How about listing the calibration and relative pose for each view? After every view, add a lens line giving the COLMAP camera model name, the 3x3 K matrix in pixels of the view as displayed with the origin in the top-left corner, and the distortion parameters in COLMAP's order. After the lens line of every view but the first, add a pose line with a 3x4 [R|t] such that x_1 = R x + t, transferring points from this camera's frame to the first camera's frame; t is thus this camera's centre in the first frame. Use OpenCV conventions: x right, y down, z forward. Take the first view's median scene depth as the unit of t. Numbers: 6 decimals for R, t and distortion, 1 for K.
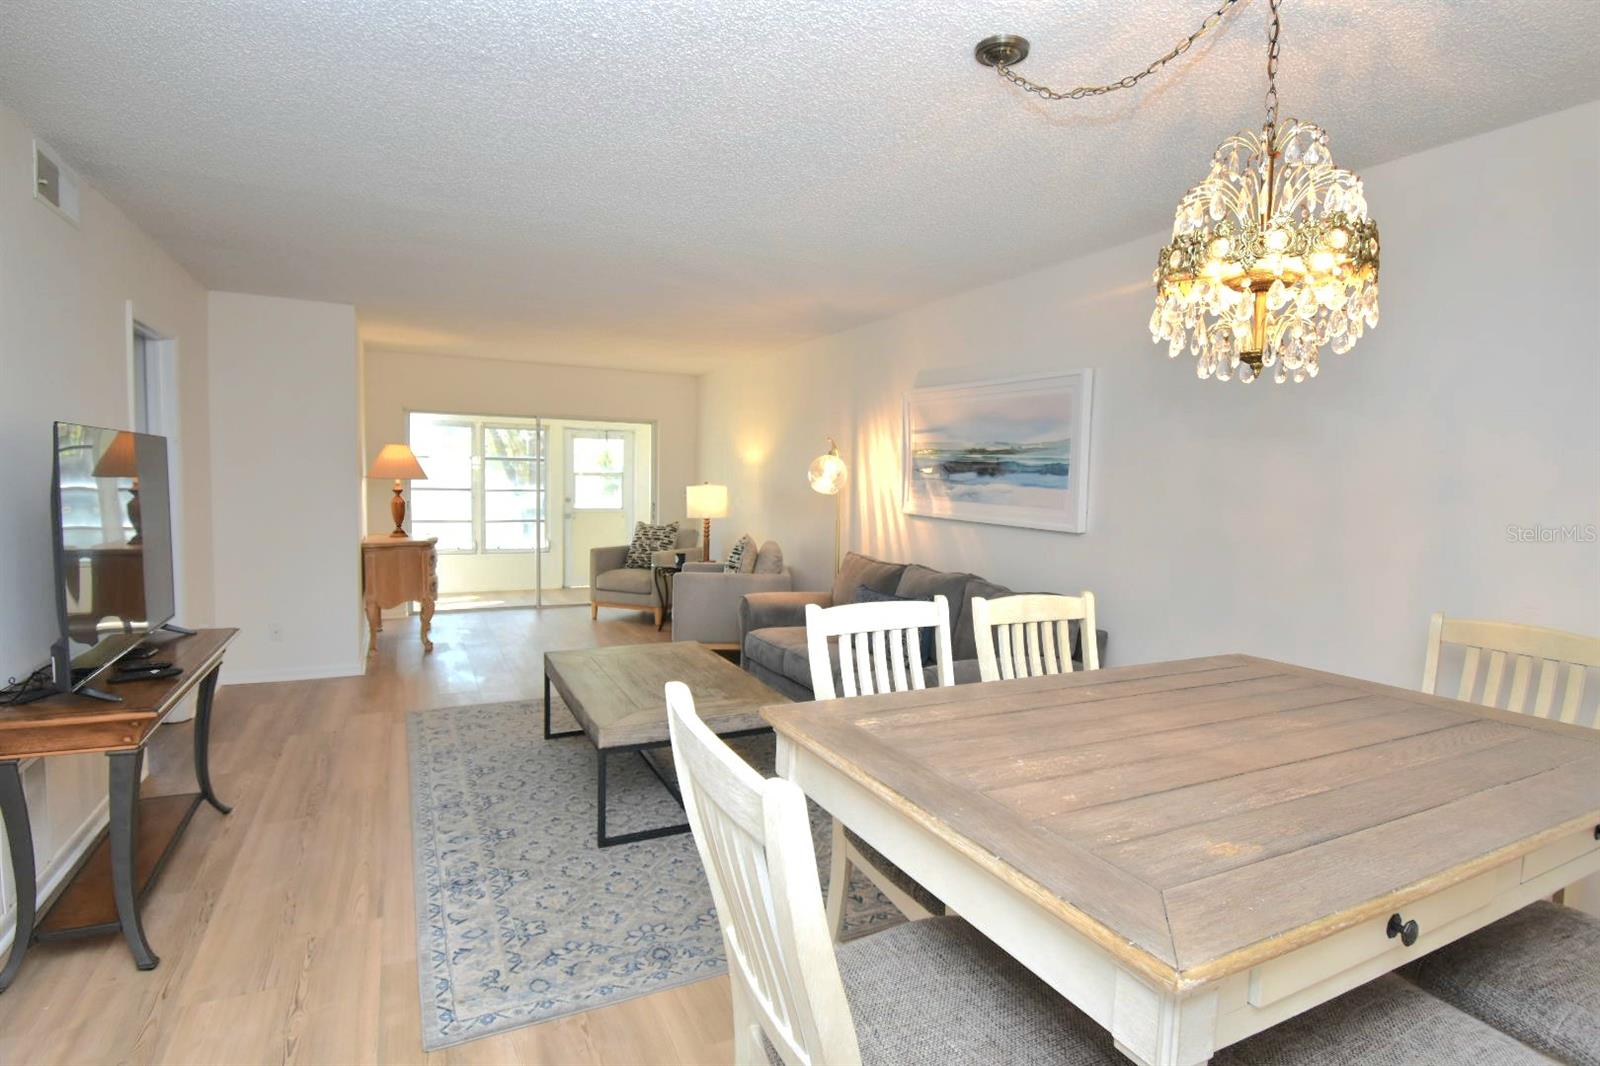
lens RADIAL K [[815.2, 0, 806.7], [0, 815.2, 530.7], [0, 0, 1]] dist [0.015628, -0.025485]
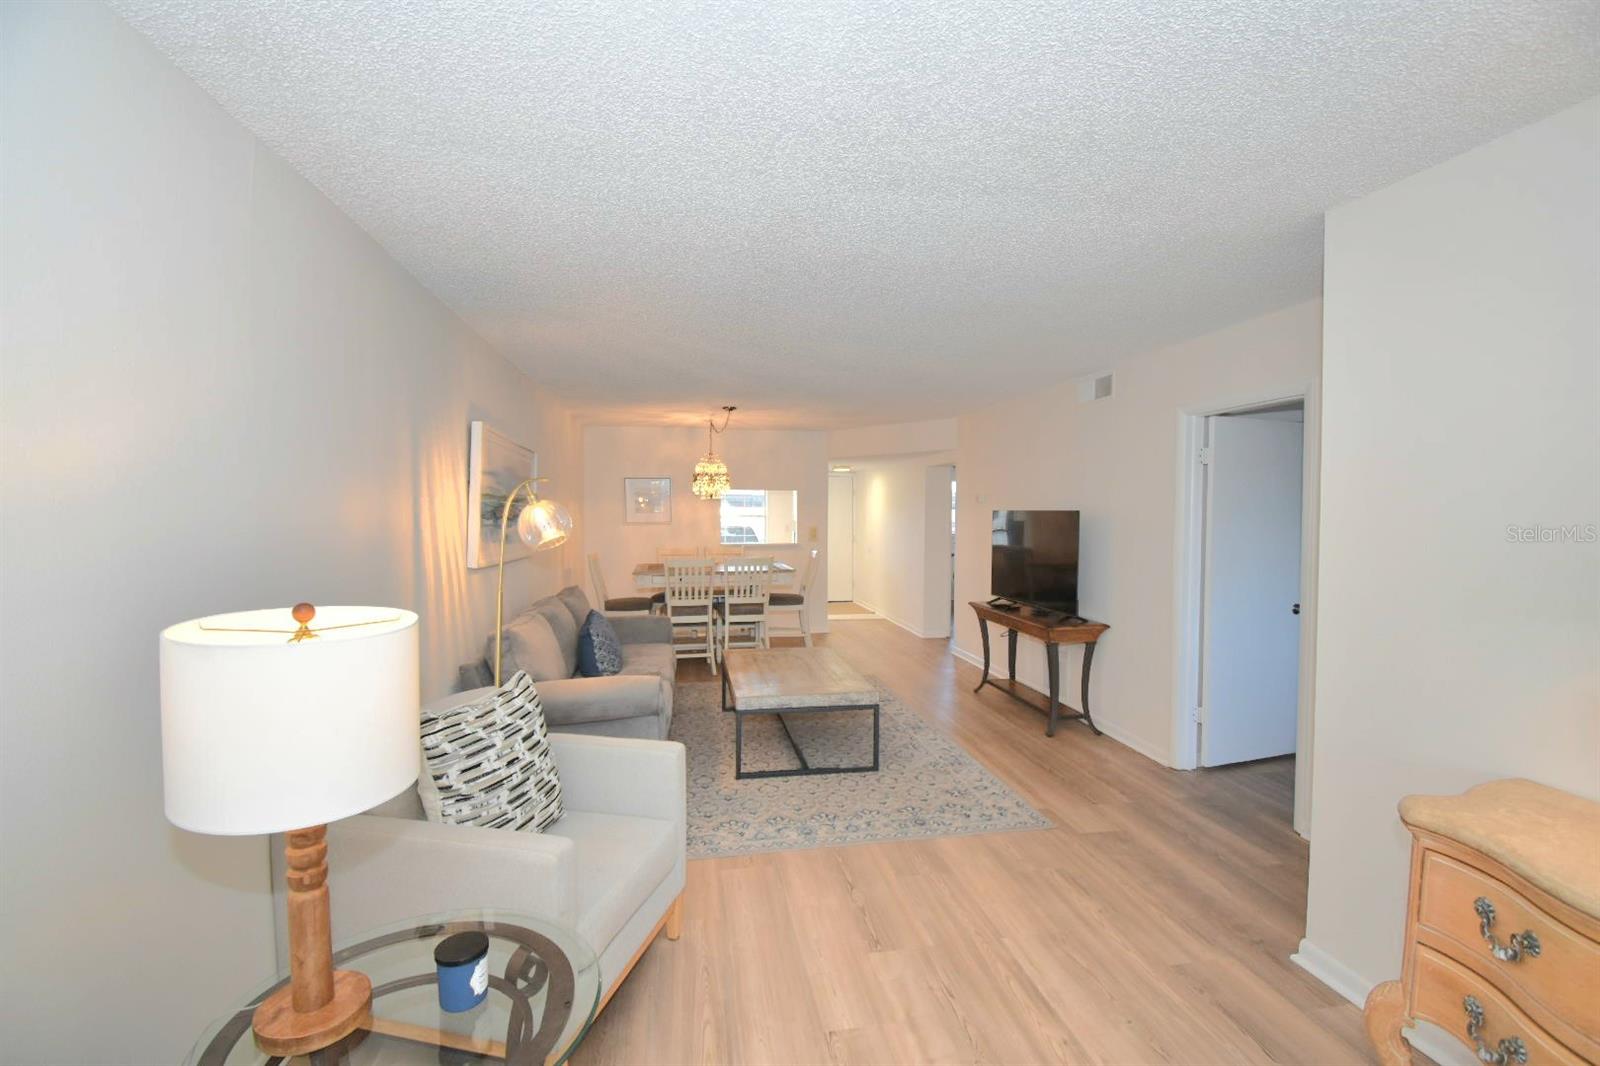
lens RADIAL K [[703.6, 0, 806.3], [0, 703.6, 530.3], [0, 0, 1]] dist [0.021054, -0.025320]
pose [[-0.961932, -0.033594, 0.271216, -0.473686], [-0.006780, 0.995044, 0.099205, -0.159651], [-0.273205, 0.093590, -0.957392, 1.901054]]
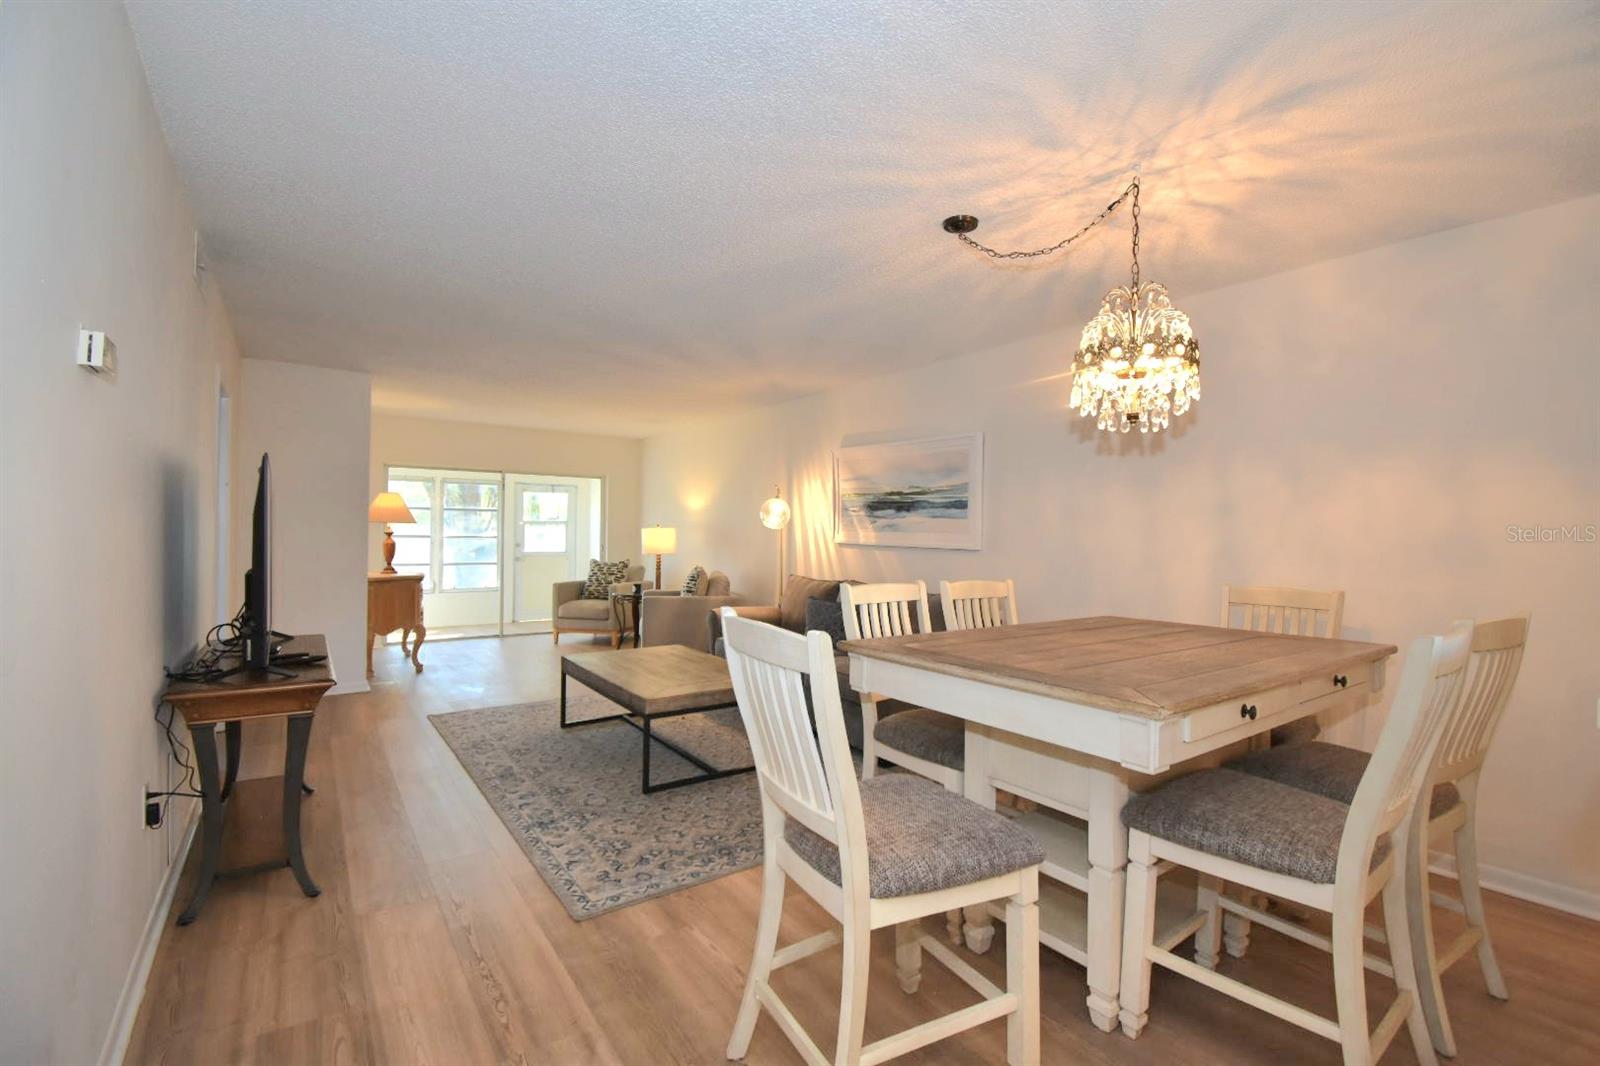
lens RADIAL K [[703.6, 0, 806.3], [0, 703.6, 530.3], [0, 0, 1]] dist [0.021054, -0.025320]
pose [[0.986654, -0.008174, 0.162626, -0.128686], [0.019311, 0.997565, -0.067019, 0.038937], [-0.161682, 0.069265, 0.984409, -0.113285]]
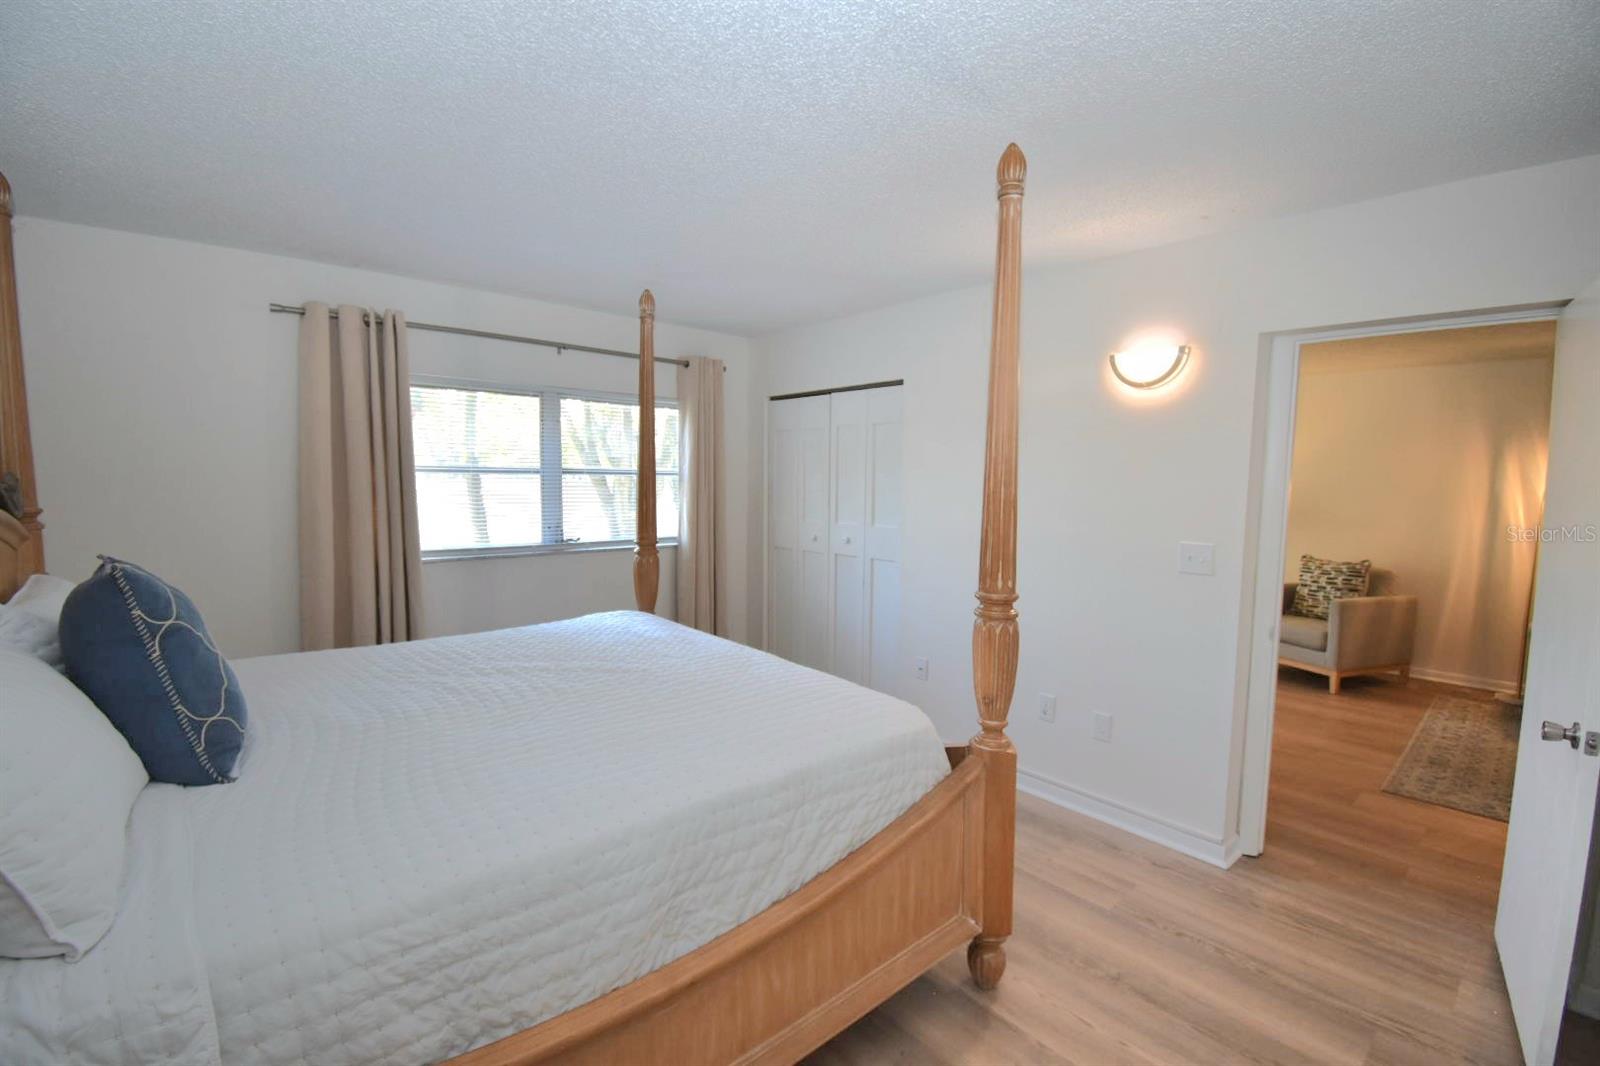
lens RADIAL K [[703.6, 0, 806.3], [0, 703.6, 530.3], [0, 0, 1]] dist [0.021054, -0.025320]
pose [[0.961802, -0.027195, 0.272392, -1.400544], [0.022506, 0.999540, 0.020326, -0.089190], [-0.272819, -0.013420, 0.961972, 0.500307]]
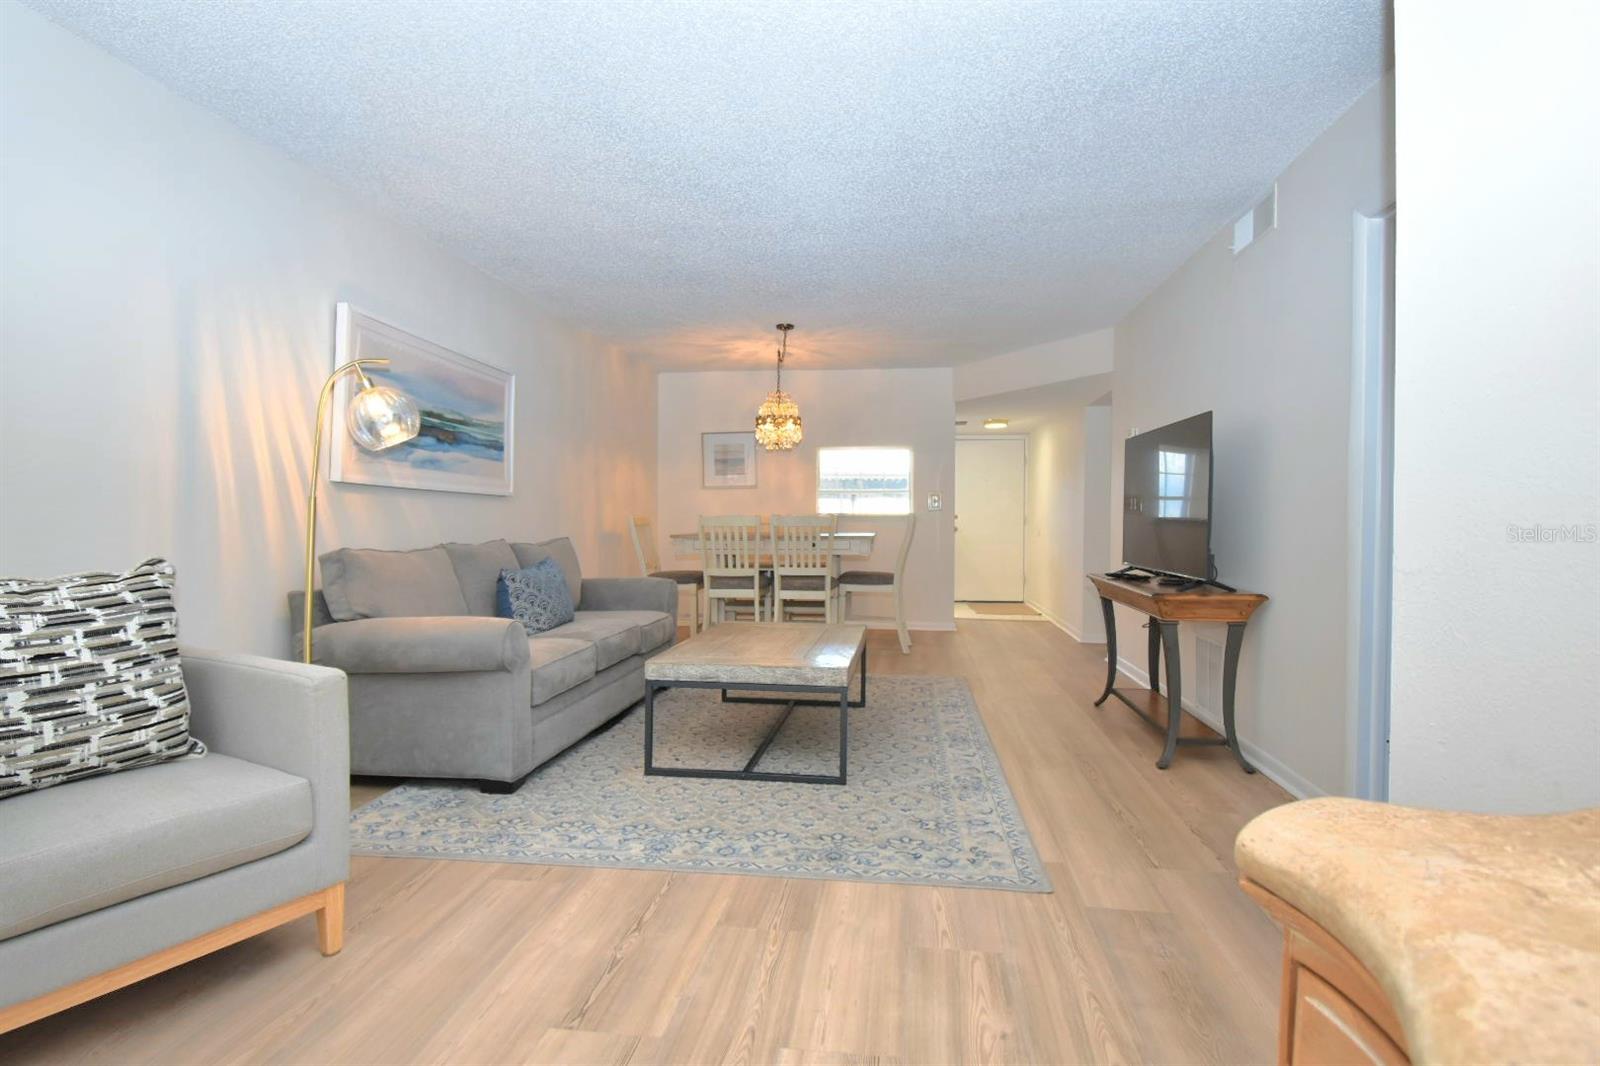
lens RADIAL K [[815.2, 0, 806.7], [0, 815.2, 530.7], [0, 0, 1]] dist [0.015628, -0.025485]
pose [[-0.836552, -0.034513, 0.546799, -0.691186], [0.013427, 0.996423, 0.083434, -0.039944], [-0.547723, 0.077138, -0.833096, 1.623108]]
